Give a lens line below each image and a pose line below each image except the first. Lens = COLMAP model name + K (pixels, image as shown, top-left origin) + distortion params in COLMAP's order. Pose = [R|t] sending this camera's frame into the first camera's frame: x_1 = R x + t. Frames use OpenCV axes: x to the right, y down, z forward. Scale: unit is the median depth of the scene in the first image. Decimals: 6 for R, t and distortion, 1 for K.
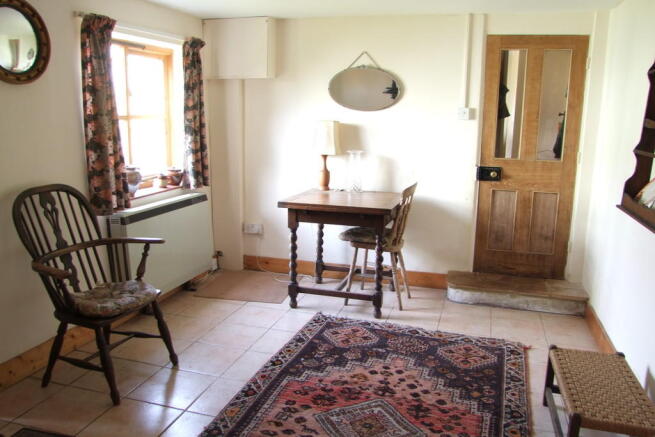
lens RADIAL K [[539.9, 0, 327.5], [0, 539.9, 218.5], [0, 0, 1]] dist [-0.157844, 0.163276]
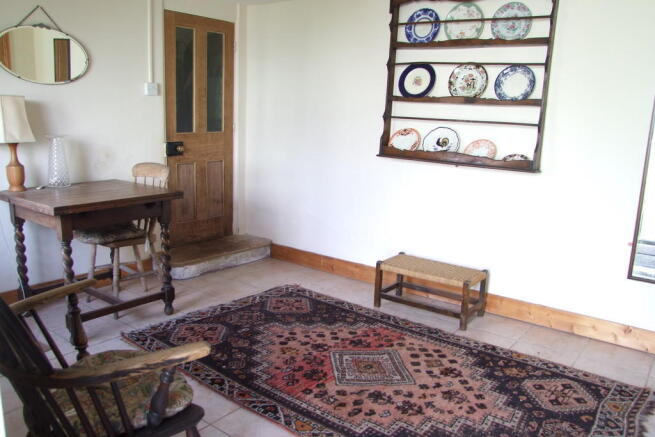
lens RADIAL K [[539.9, 0, 327.5], [0, 539.9, 218.5], [0, 0, 1]] dist [-0.157844, 0.163276]
pose [[0.364882, -0.194088, 0.910599, -0.653941], [0.157160, 0.976836, 0.145231, -0.068023], [-0.917694, 0.090118, 0.386933, 0.428070]]
